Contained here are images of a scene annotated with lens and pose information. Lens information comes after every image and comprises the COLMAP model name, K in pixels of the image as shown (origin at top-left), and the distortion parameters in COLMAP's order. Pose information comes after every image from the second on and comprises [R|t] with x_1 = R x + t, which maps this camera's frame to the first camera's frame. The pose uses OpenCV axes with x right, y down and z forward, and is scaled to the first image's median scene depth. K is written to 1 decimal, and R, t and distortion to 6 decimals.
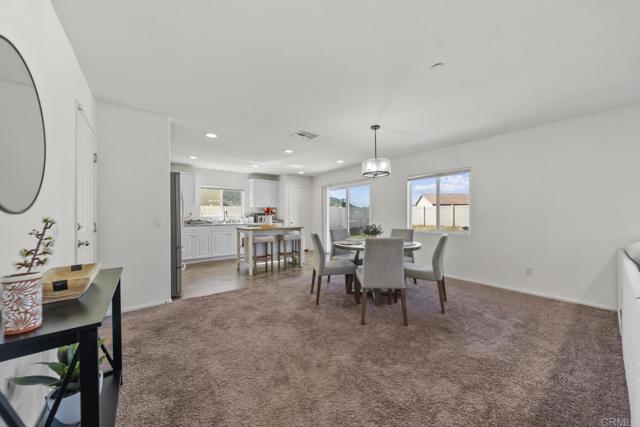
lens RADIAL K [[223.5, 0, 324.0], [0, 223.5, 216.7], [0, 0, 1]] dist [-0.001130, -0.000200]
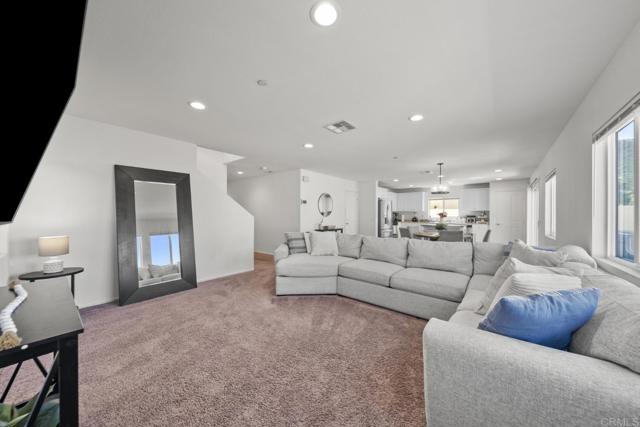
lens RADIAL K [[221.1, 0, 325.0], [0, 221.1, 215.6], [0, 0, 1]] dist [-0.001025, -0.000085]
pose [[0.210255, 0.002884, -0.977642, 0.786547], [-0.010931, 0.999940, 0.000599, -0.007101], [0.977586, 0.010560, 0.210274, -0.065424]]
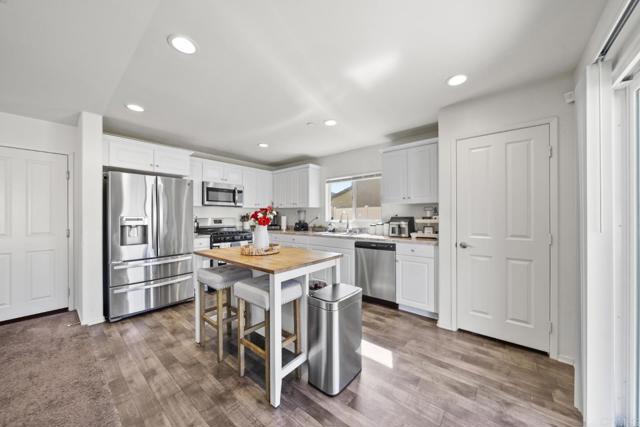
lens RADIAL K [[223.5, 0, 324.0], [0, 223.5, 216.7], [0, 0, 1]] dist [-0.001130, -0.000200]
pose [[0.200170, 0.004533, -0.979751, 0.152582], [-0.001744, 0.999989, 0.004270, -0.018382], [0.979760, 0.000854, 0.200175, 0.774827]]
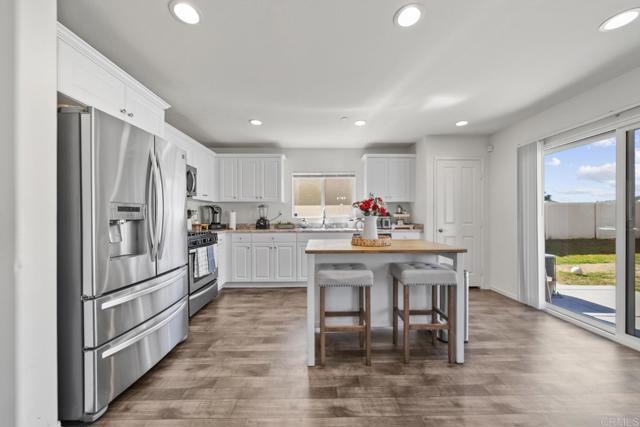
lens RADIAL K [[231.5, 0, 321.4], [0, 231.5, 217.3], [0, 0, 1]] dist [-0.002422, -0.000131]
pose [[0.786918, 0.002068, -0.617054, -0.035945], [-0.001415, 0.999998, 0.001547, -0.003765], [0.617056, -0.000344, 0.786919, 0.447919]]
